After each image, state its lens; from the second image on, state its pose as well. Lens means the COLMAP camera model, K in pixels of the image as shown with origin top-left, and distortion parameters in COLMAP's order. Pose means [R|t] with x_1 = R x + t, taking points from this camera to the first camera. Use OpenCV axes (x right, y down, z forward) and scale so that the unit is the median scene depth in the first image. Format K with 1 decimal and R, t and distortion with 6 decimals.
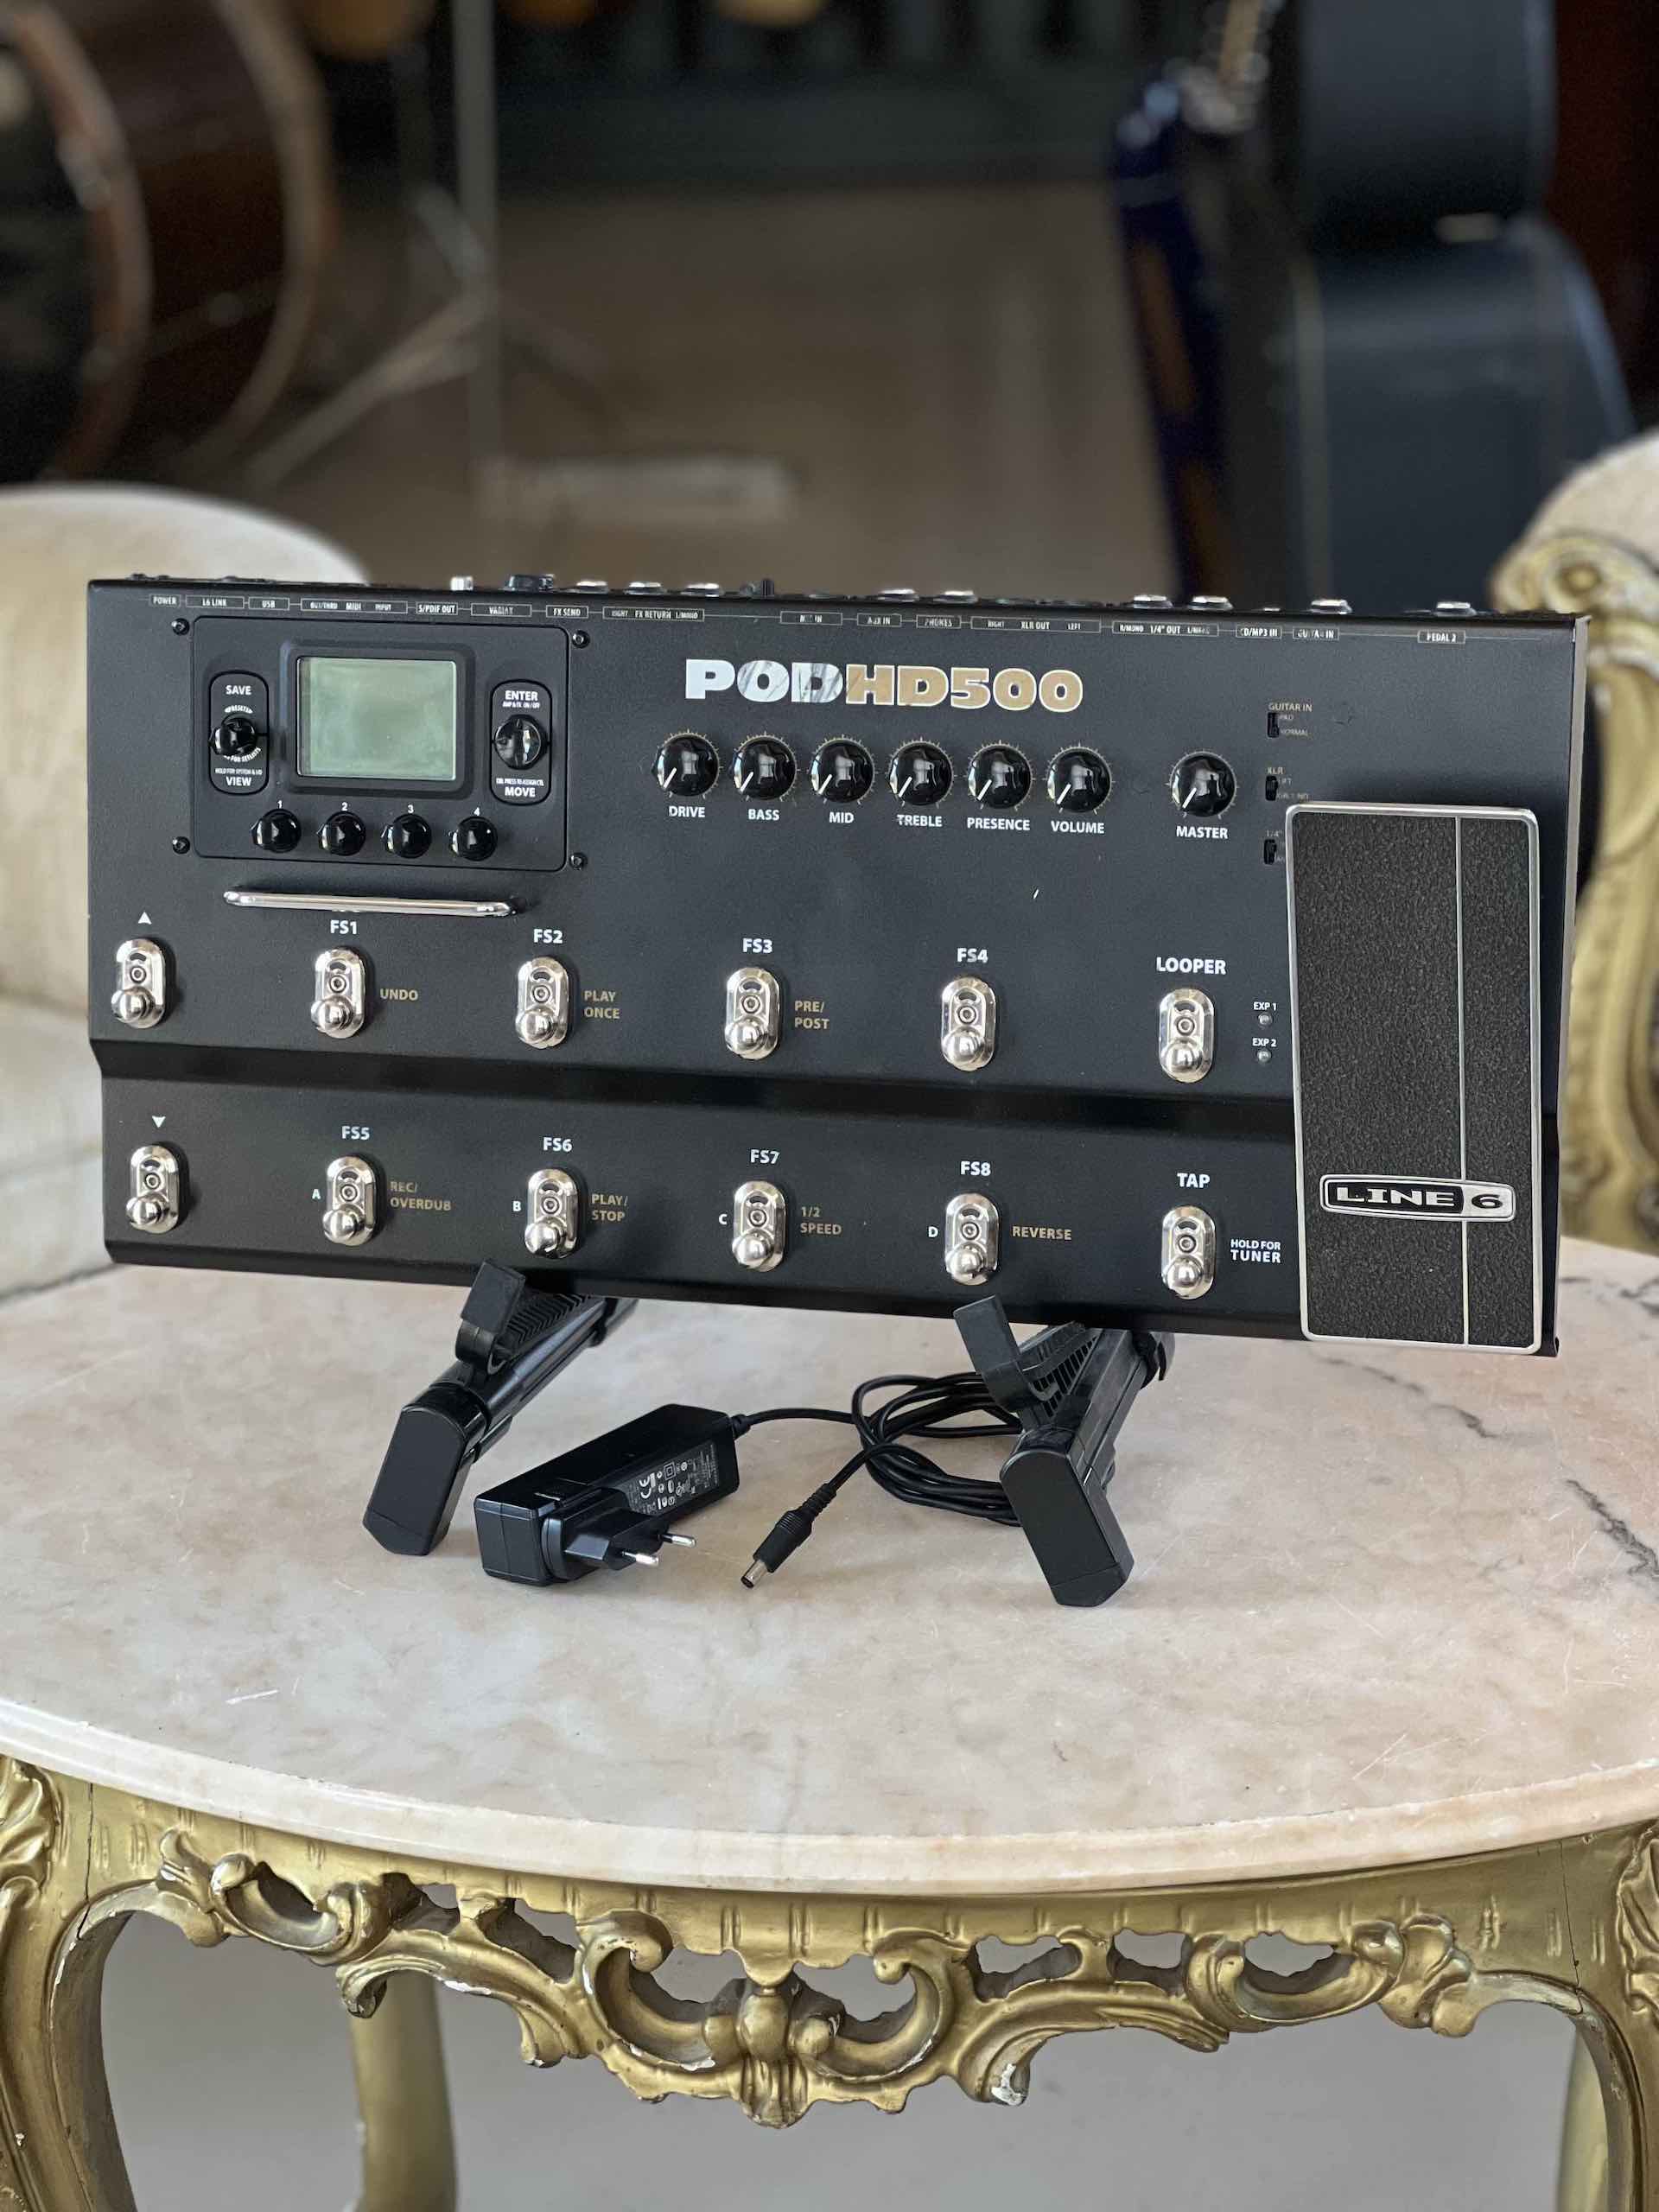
lens RADIAL K [[5006.7, 0, 830.2], [0, 5006.7, 1072.4], [0, 0, 1]] dist [-0.231758, 5.803791]
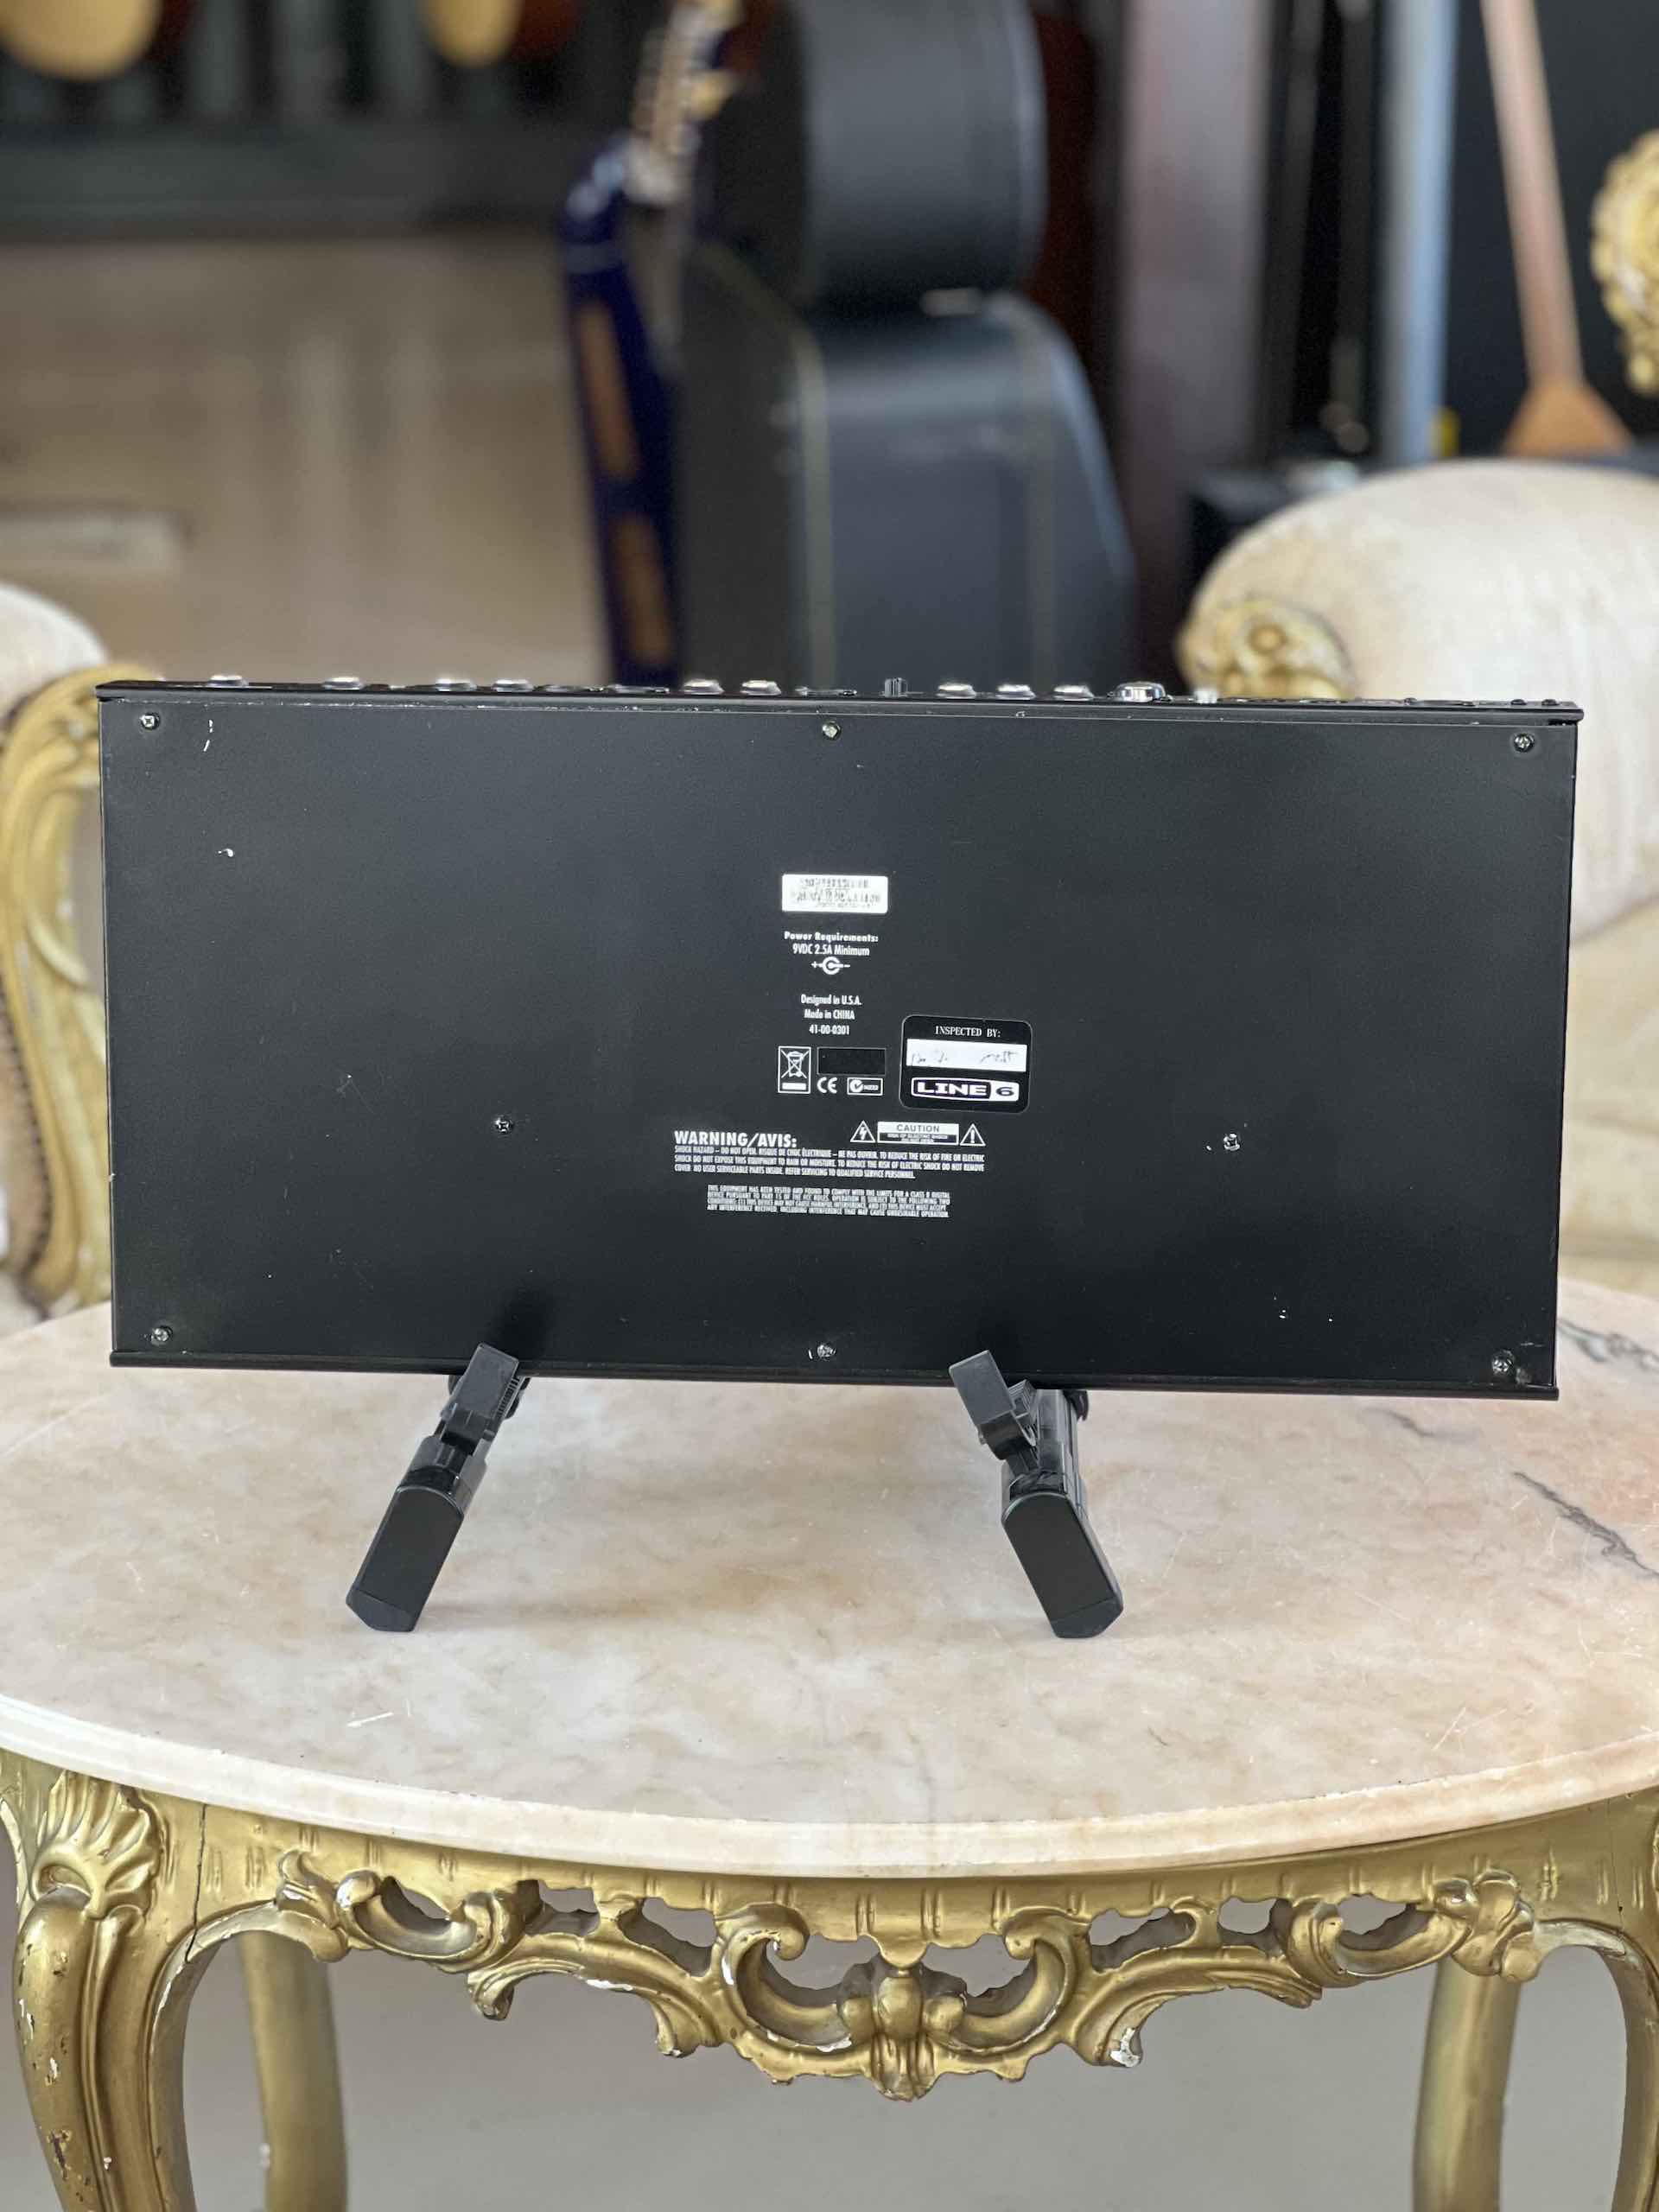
lens RADIAL K [[5006.7, 0, 830.2], [0, 5006.7, 1072.4], [0, 0, 1]] dist [-0.231758, 5.803791]
pose [[0.982432, -0.018900, 0.185663, -0.210387], [0.020639, 0.999759, -0.007439, -0.000437], [-0.185478, 0.011140, 0.982585, -0.043719]]
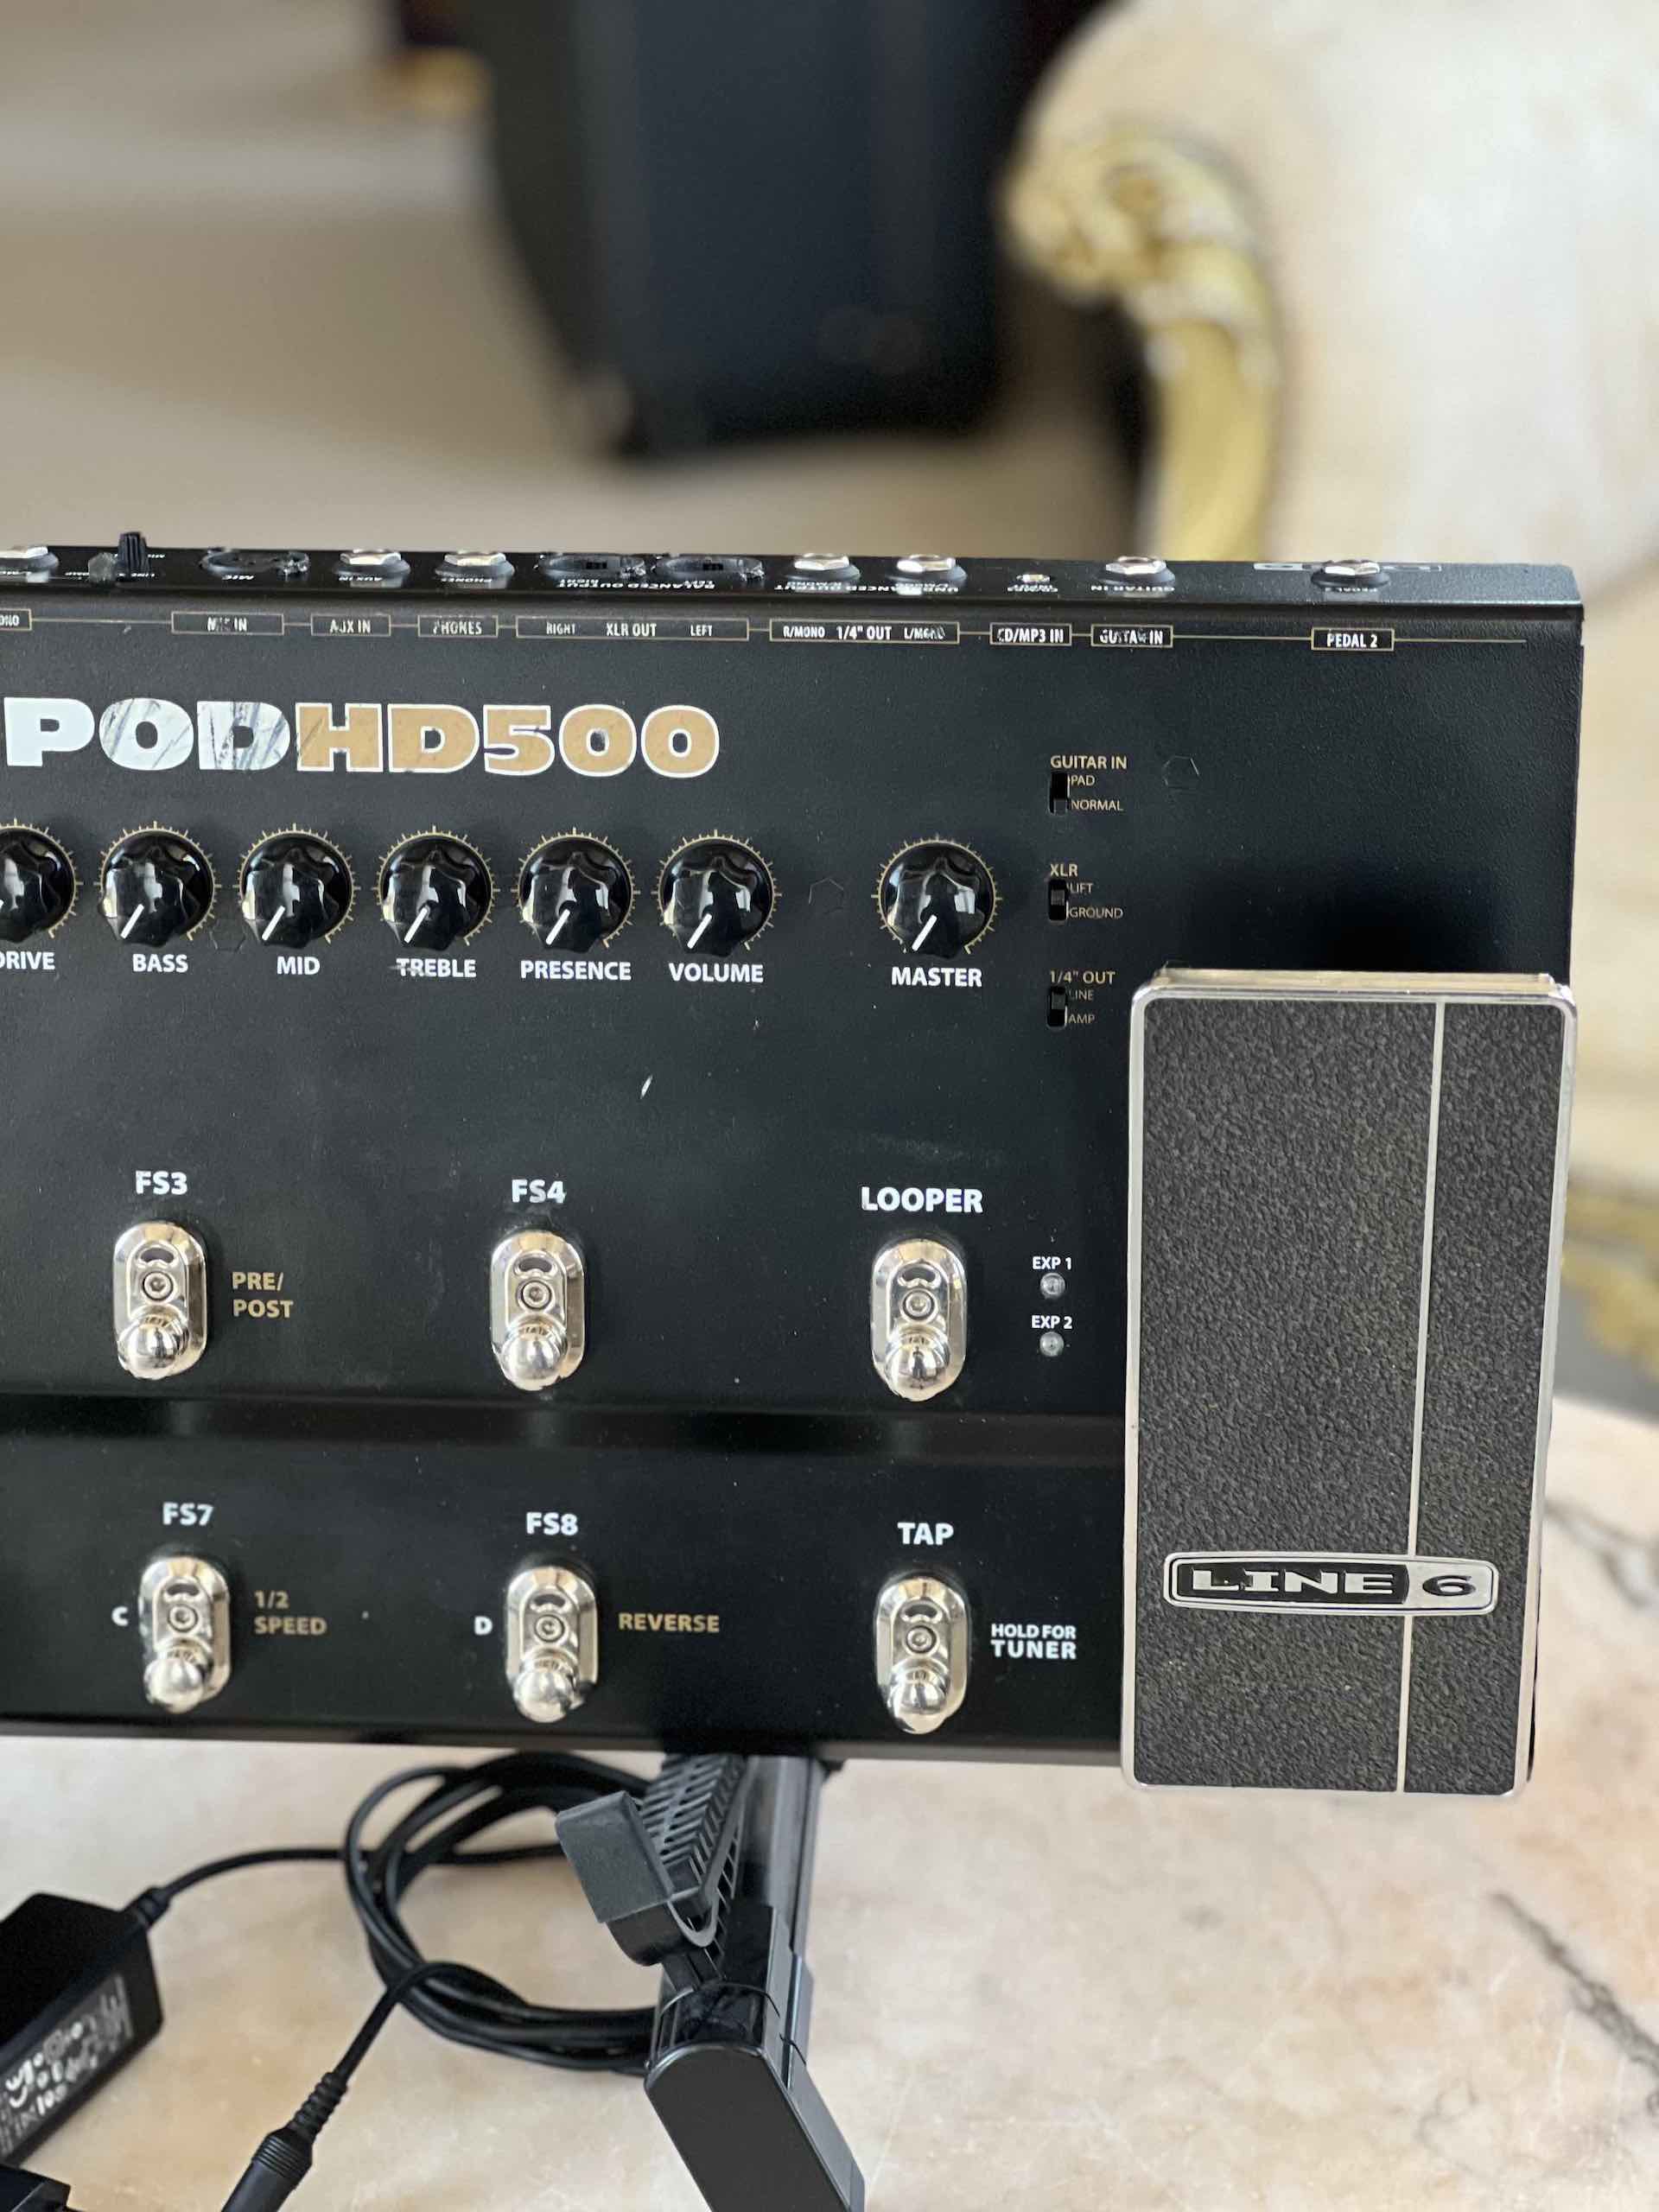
lens RADIAL K [[5006.7, 0, 830.2], [0, 5006.7, 1072.4], [0, 0, 1]] dist [-0.231758, 5.803791]
pose [[0.981341, -0.068402, 0.179695, -0.043020], [0.041375, 0.987810, 0.150064, -0.125836], [-0.187769, -0.139829, 0.972209, 0.441460]]
